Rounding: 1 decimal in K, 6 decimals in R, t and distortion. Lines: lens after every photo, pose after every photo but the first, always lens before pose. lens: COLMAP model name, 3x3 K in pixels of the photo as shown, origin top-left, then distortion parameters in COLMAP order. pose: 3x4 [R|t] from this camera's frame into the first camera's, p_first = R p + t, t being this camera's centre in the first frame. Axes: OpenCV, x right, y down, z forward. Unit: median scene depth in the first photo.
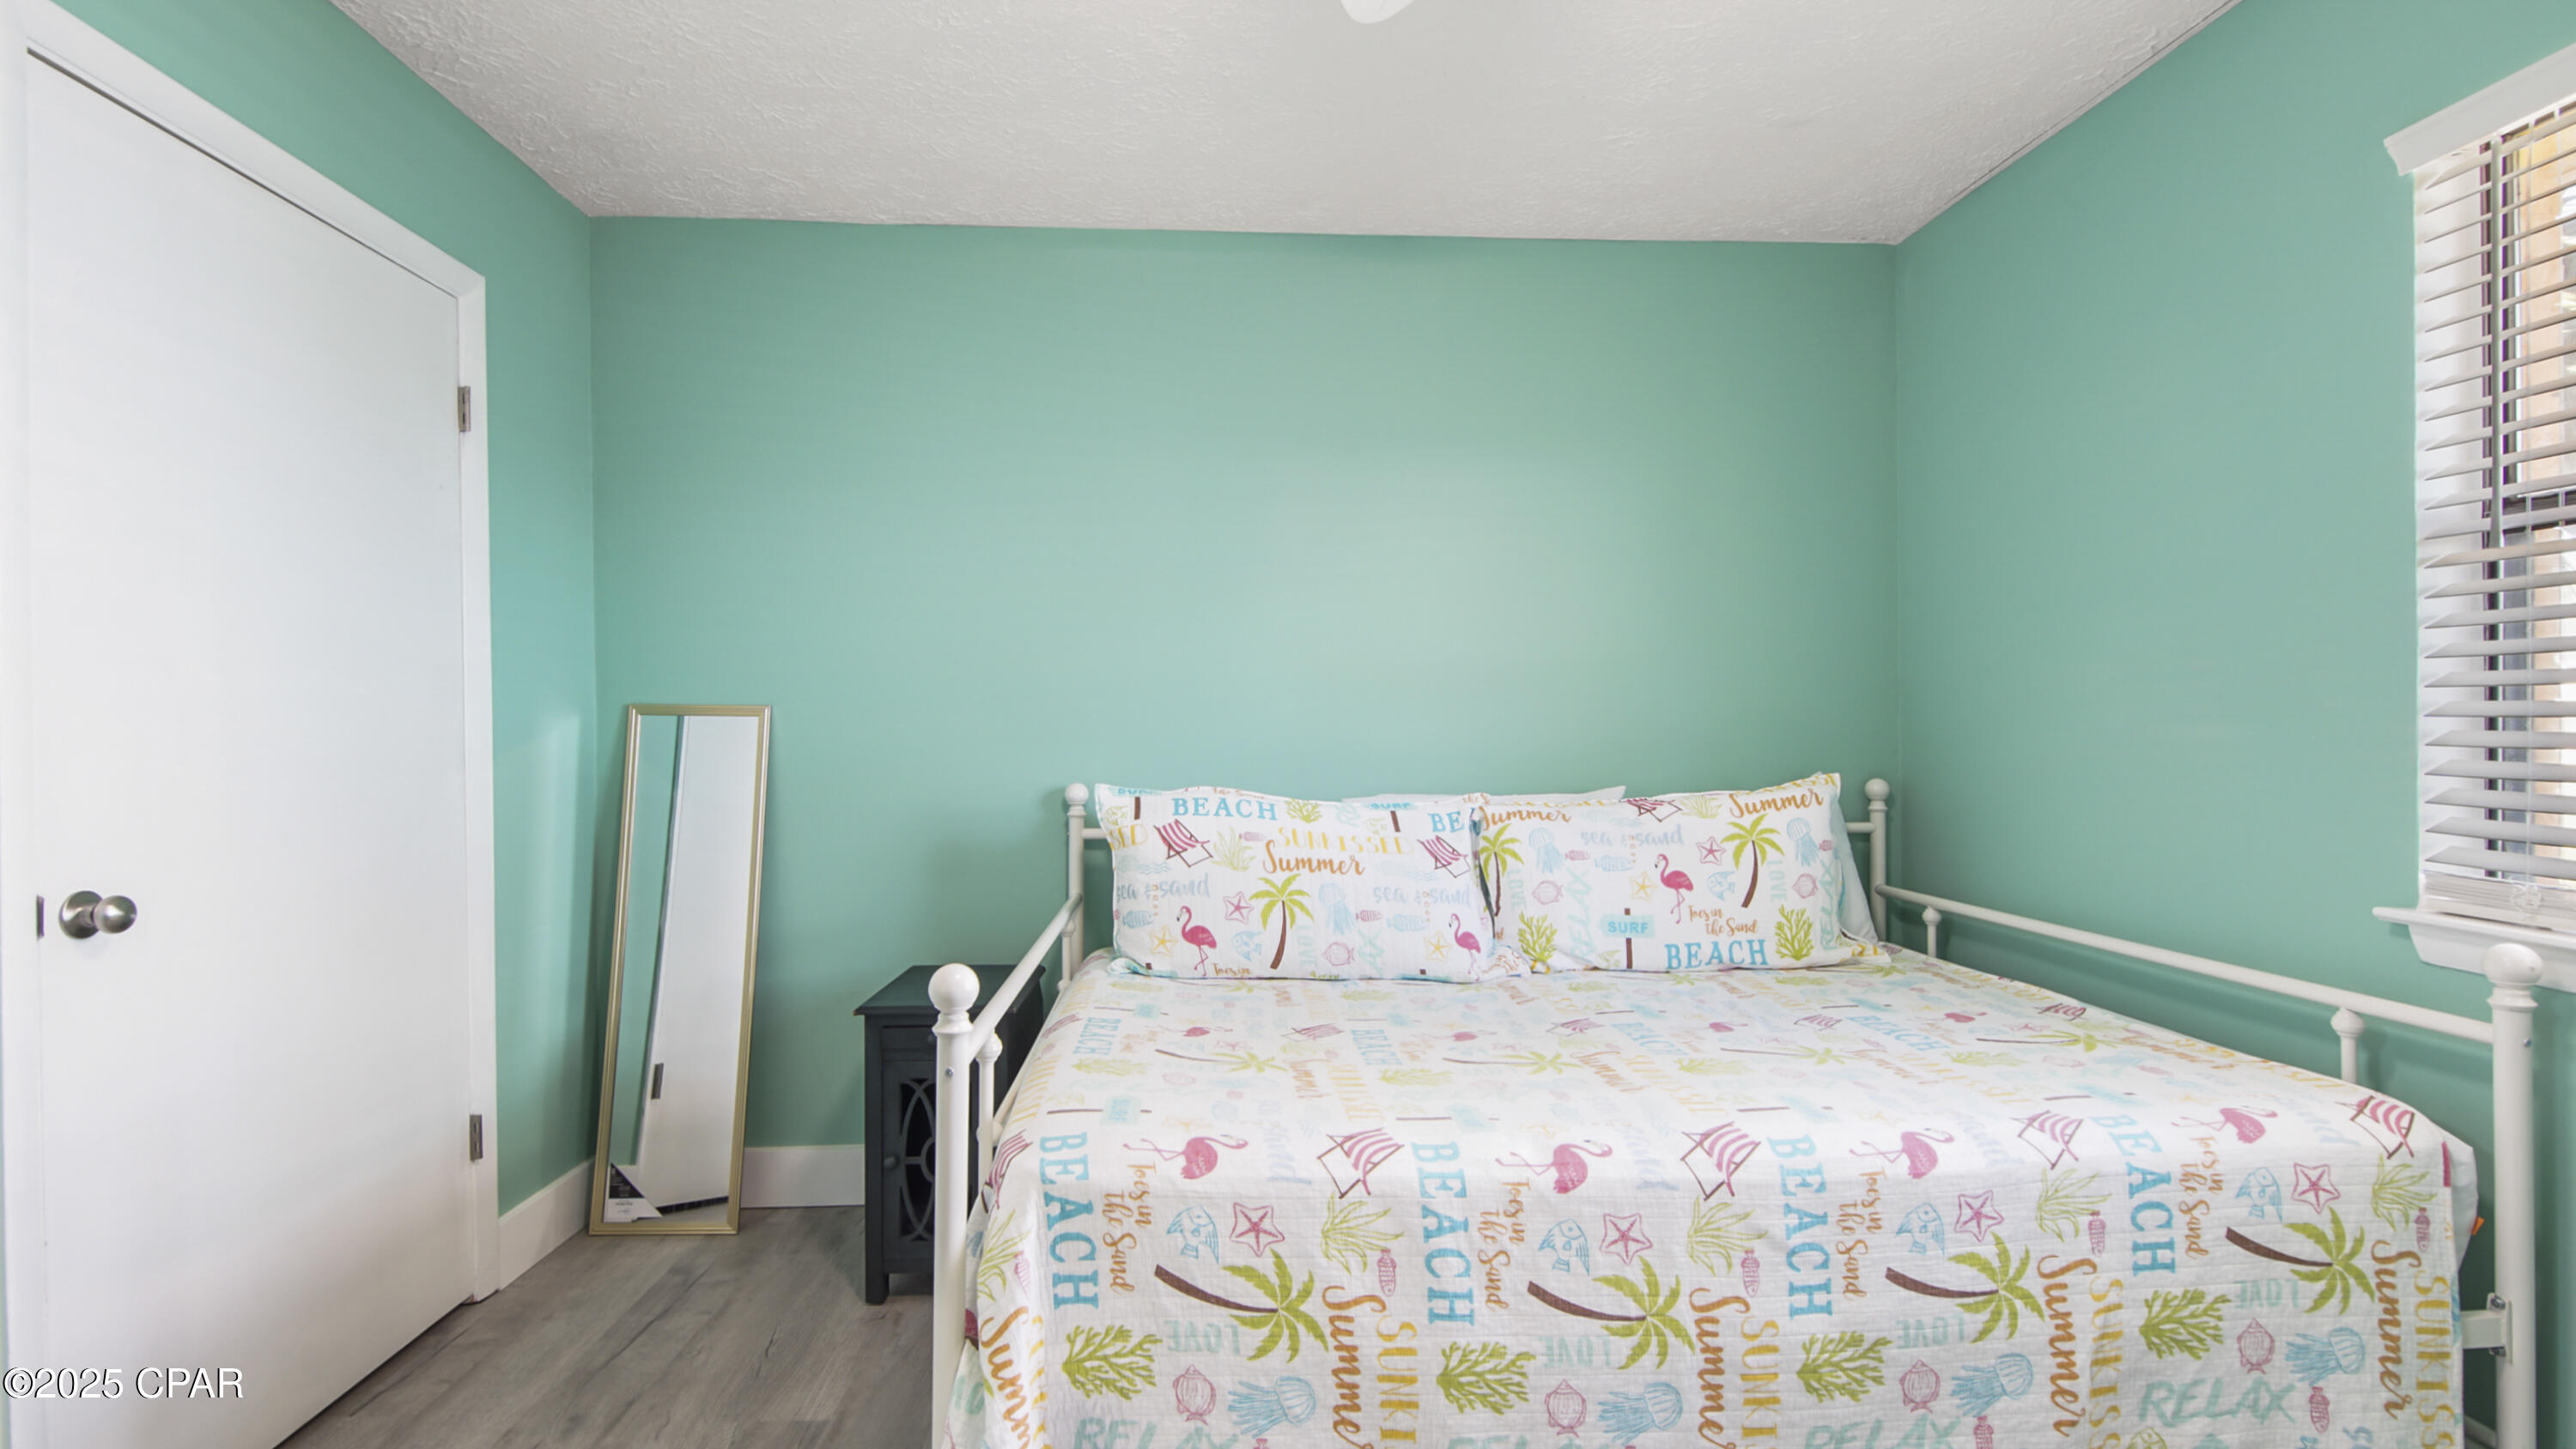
lens RADIAL K [[1218.6, 0, 1268.7], [0, 1218.6, 738.5], [0, 0, 1]] dist [-0.001898, -0.001086]
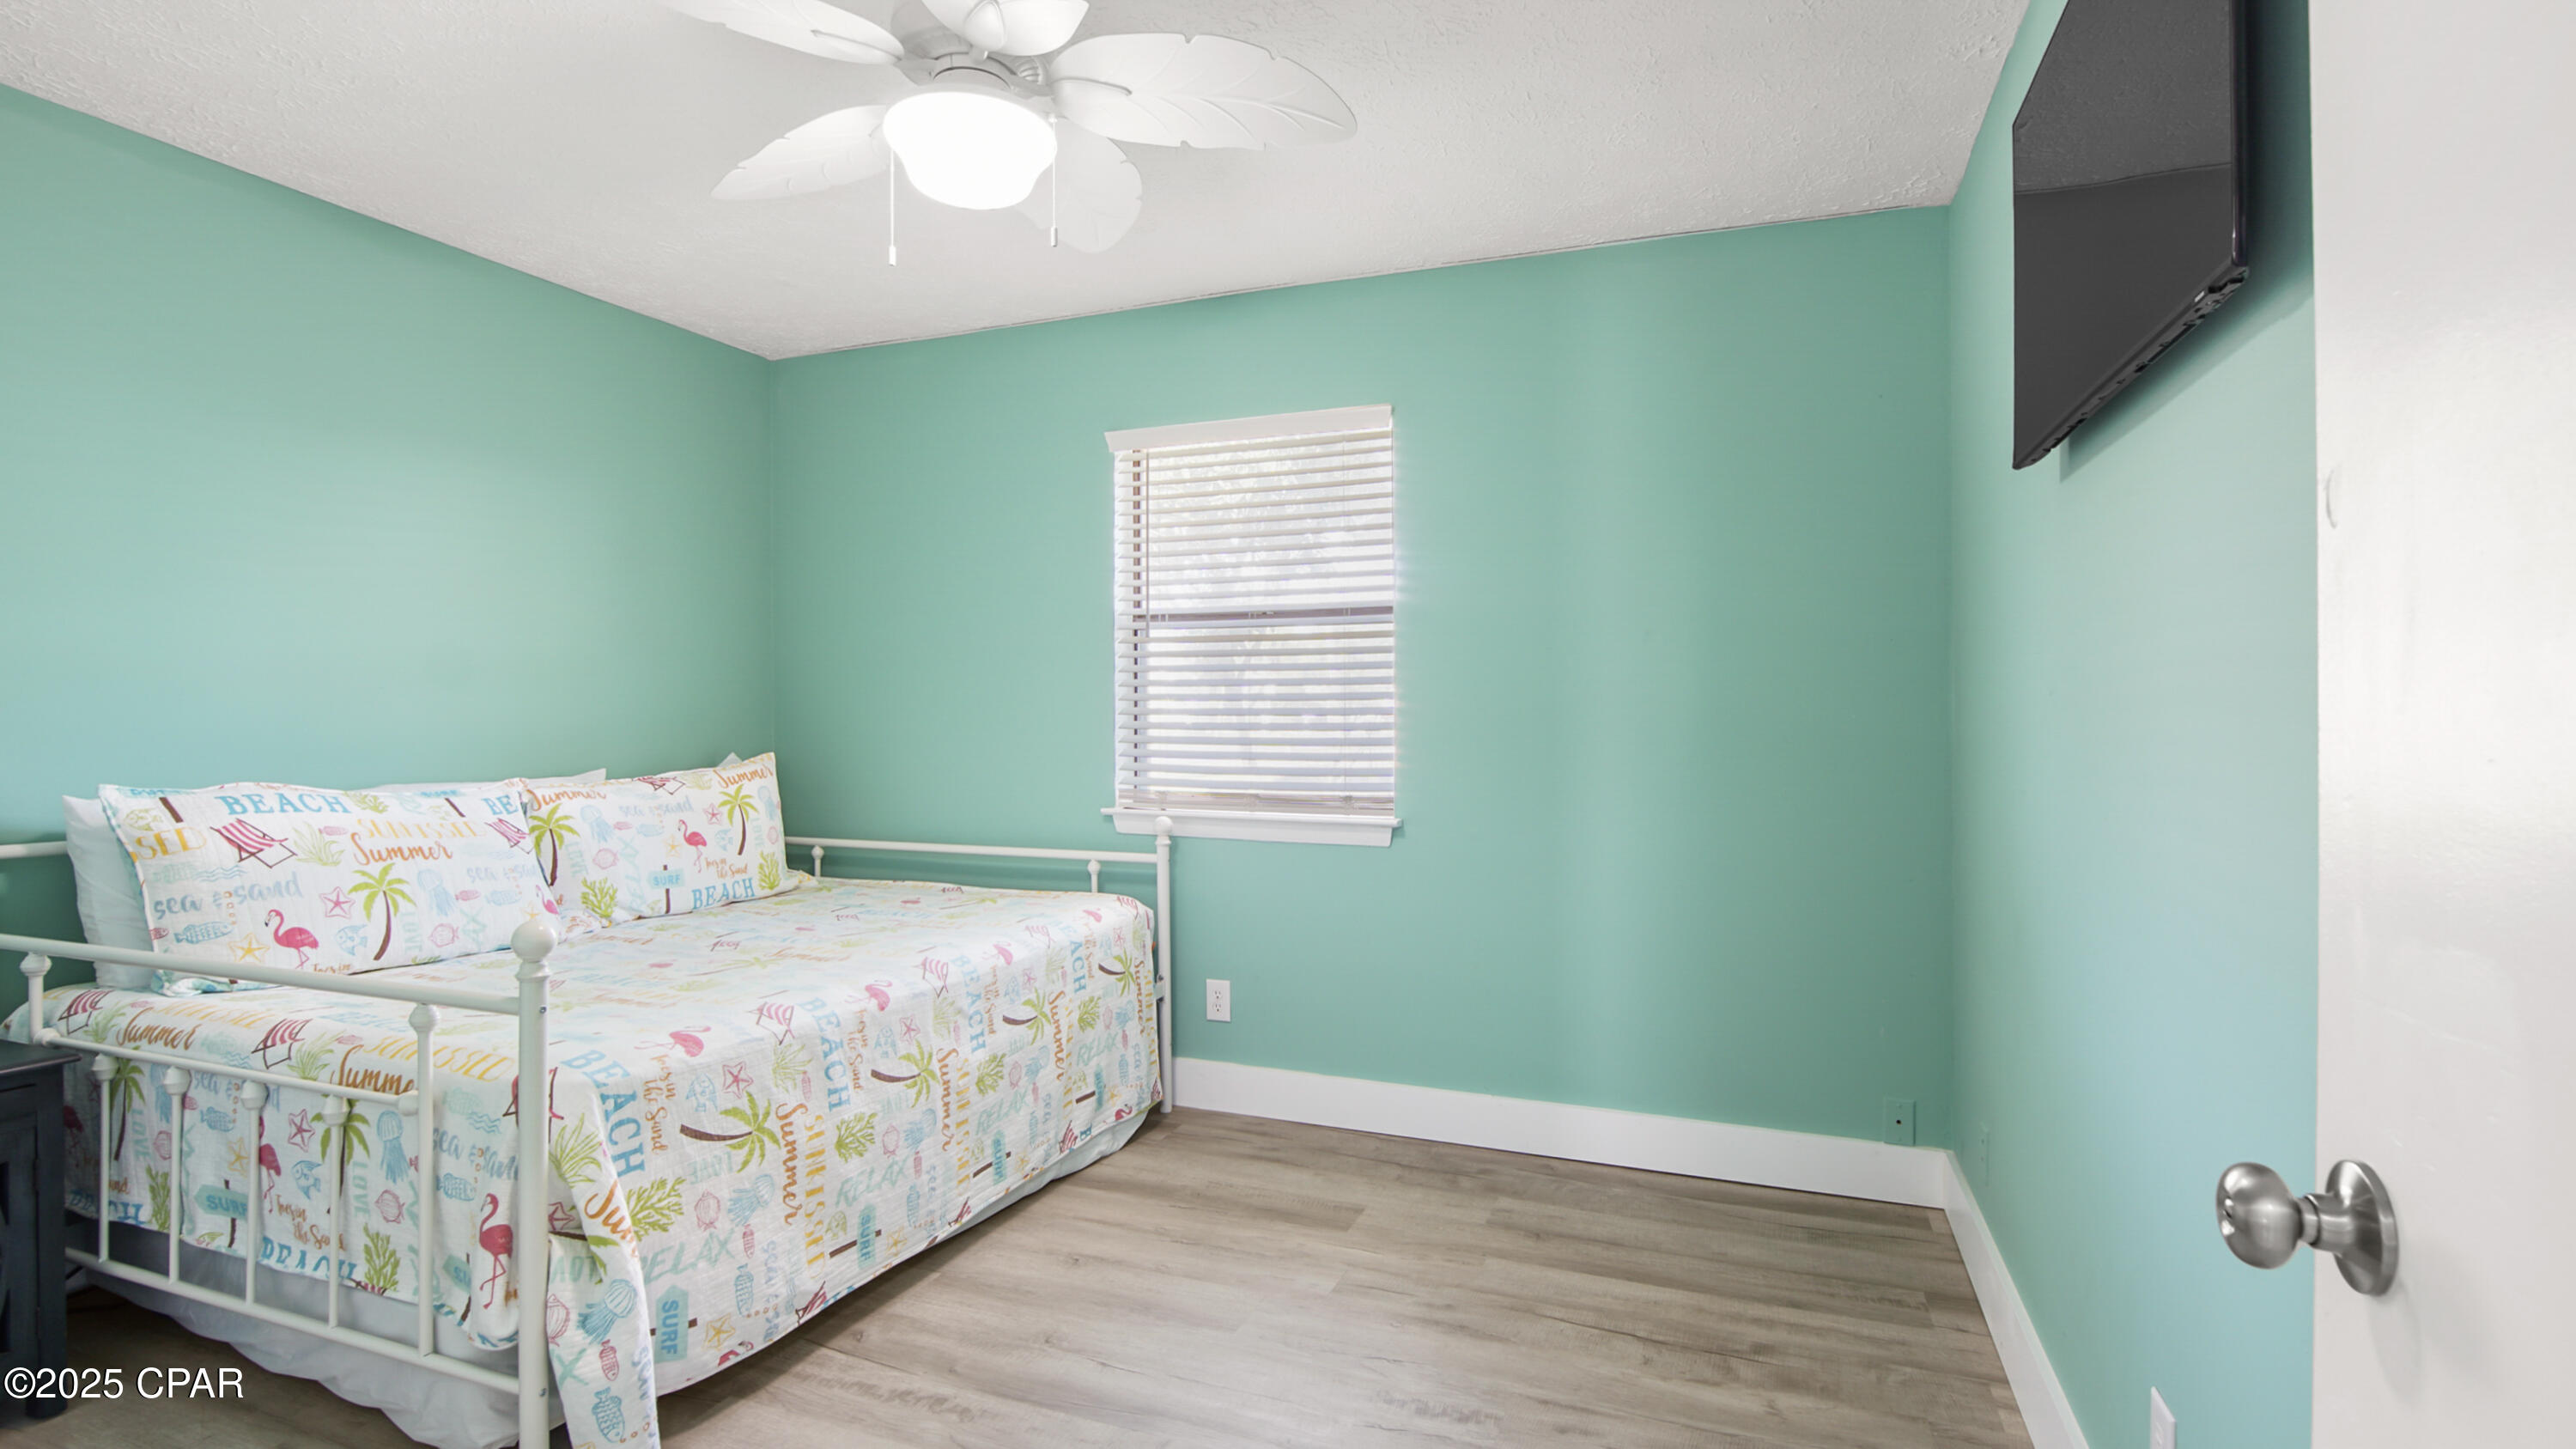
lens RADIAL K [[1219.0, 0, 1268.7], [0, 1219.0, 738.5], [0, 0, 1]] dist [-0.001898, -0.001086]
pose [[0.422625, -0.012334, 0.906221, -0.946782], [0.003959, 0.999923, 0.011763, -0.001480], [-0.906296, -0.001383, 0.422641, -0.131361]]
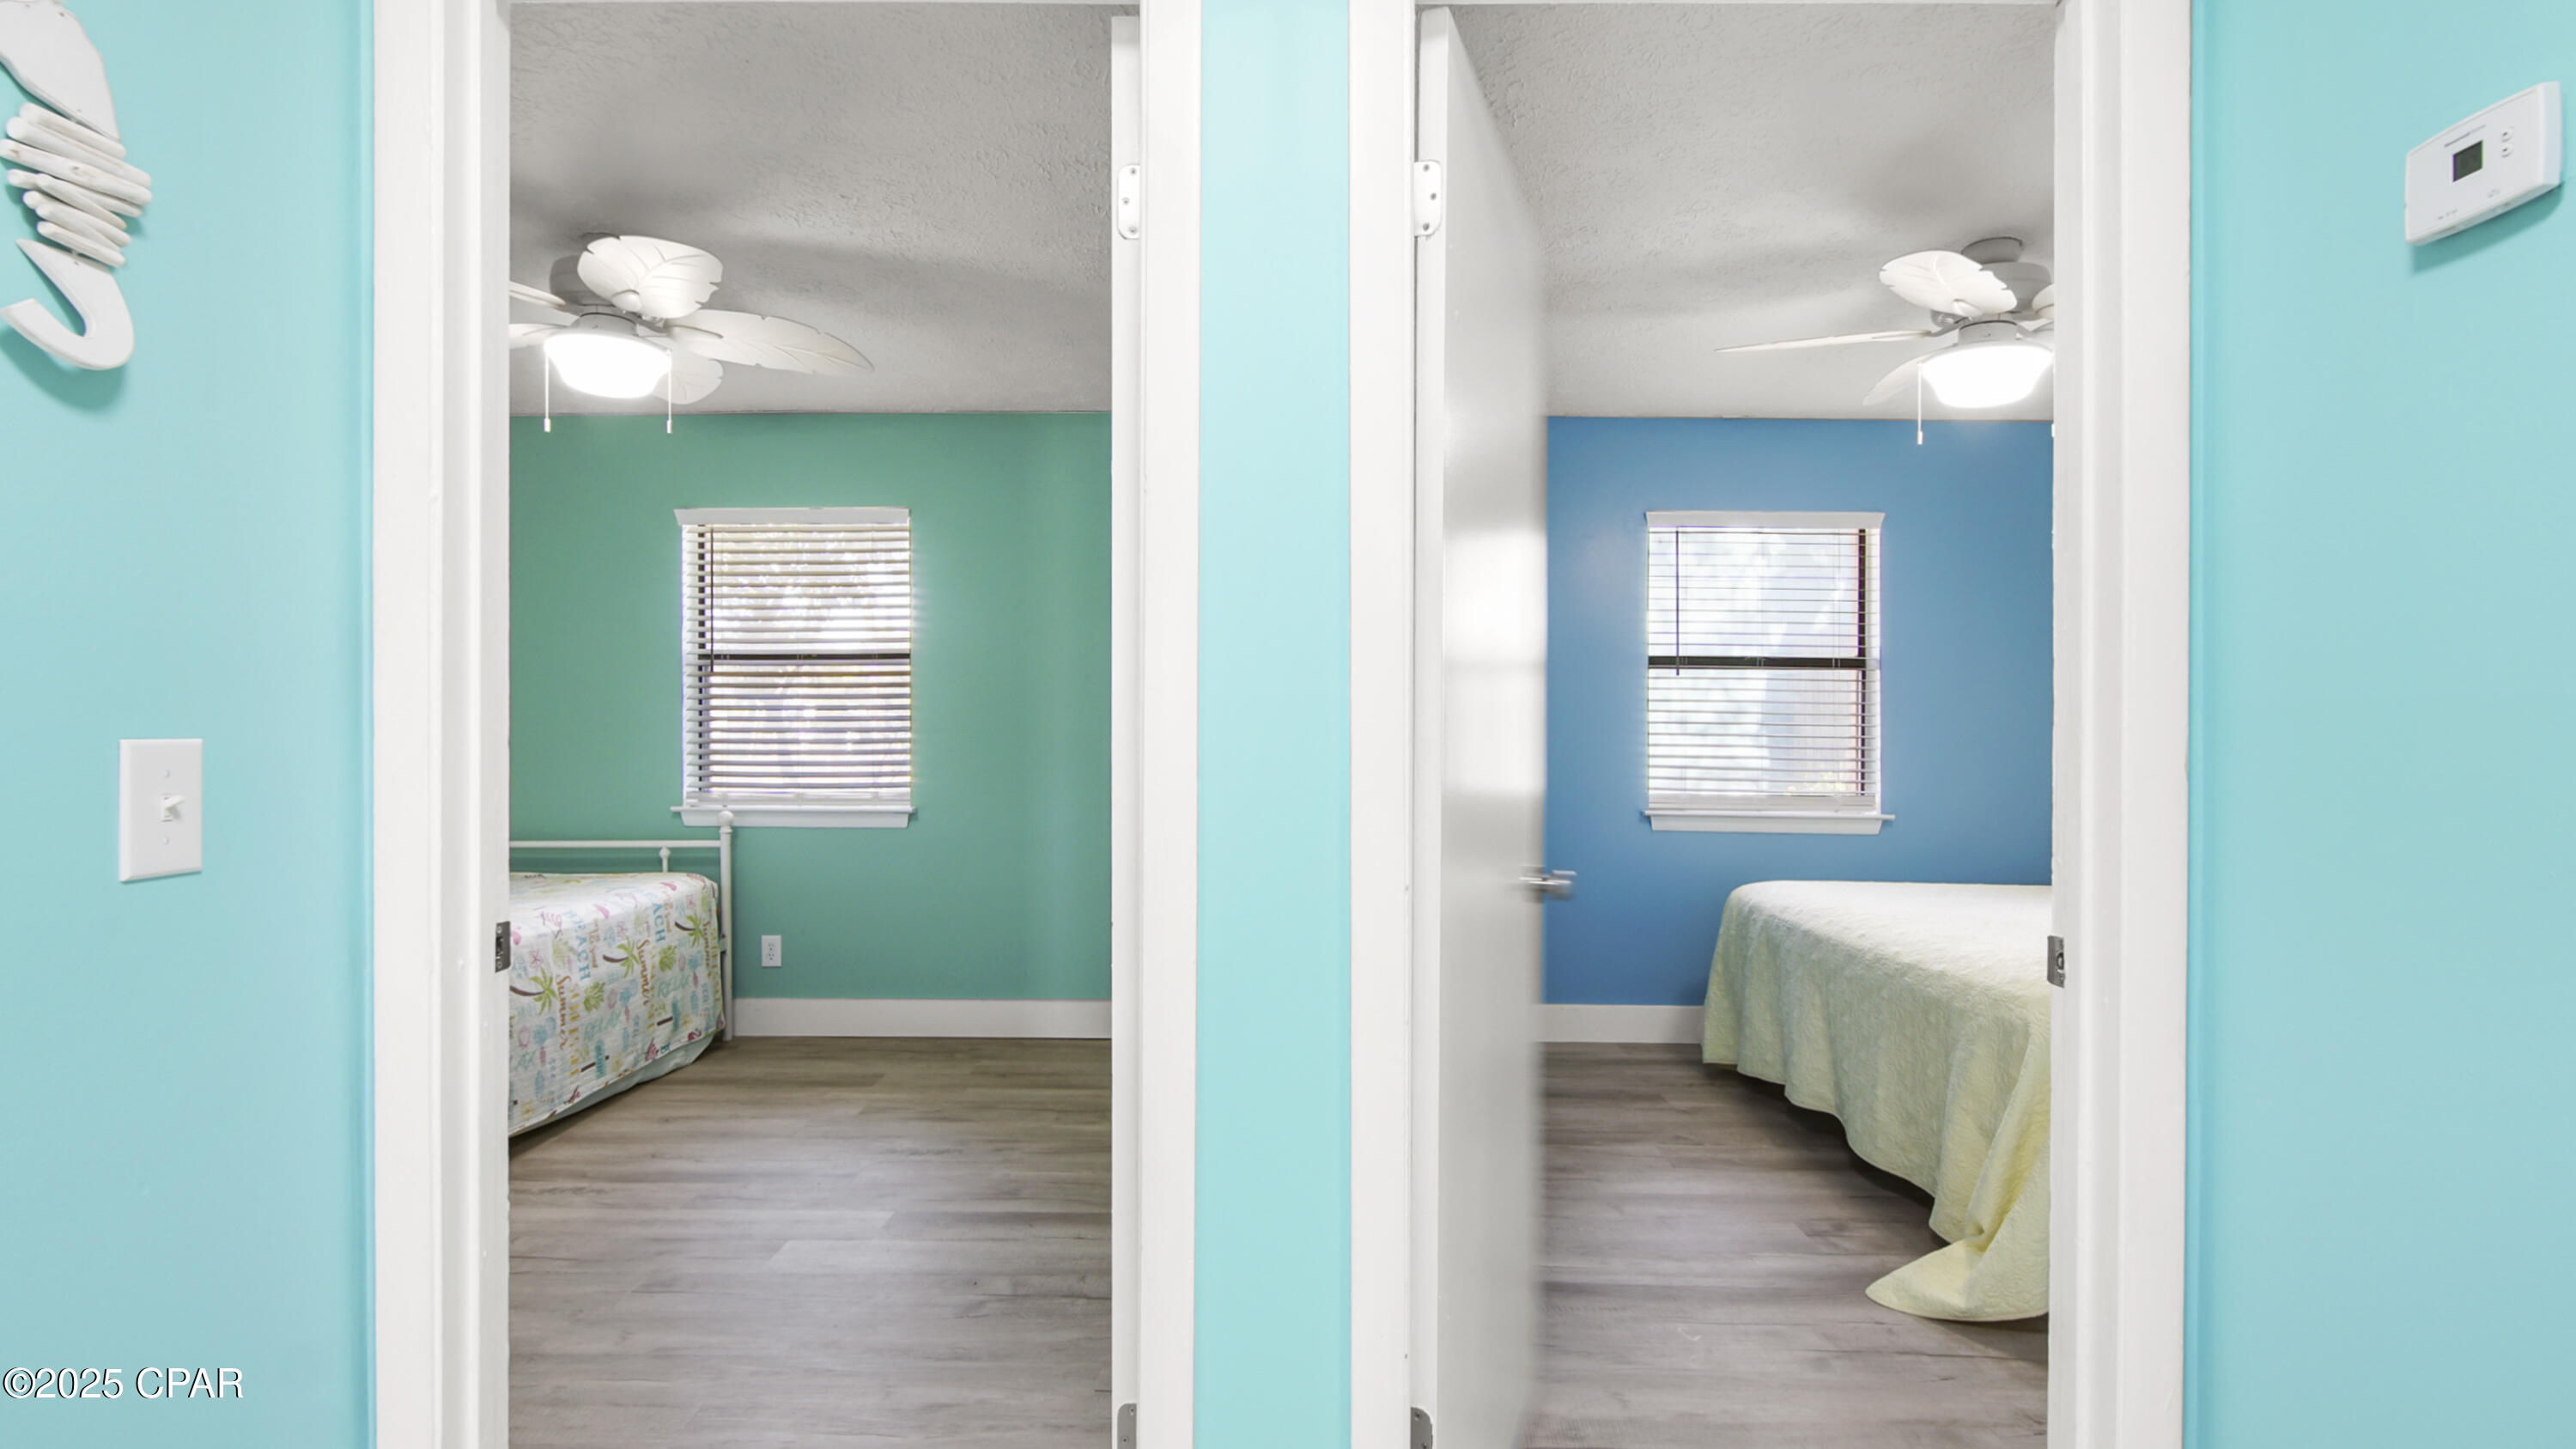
lens RADIAL K [[1186.2, 0, 1276.0], [0, 1186.2, 730.0], [0, 0, 1]] dist [-0.001554, -0.000417]
pose [[0.060291, 0.009437, 0.998136, -1.760378], [0.006098, 0.999933, -0.009823, 0.009842], [-0.998162, 0.006678, 0.060229, -0.497180]]
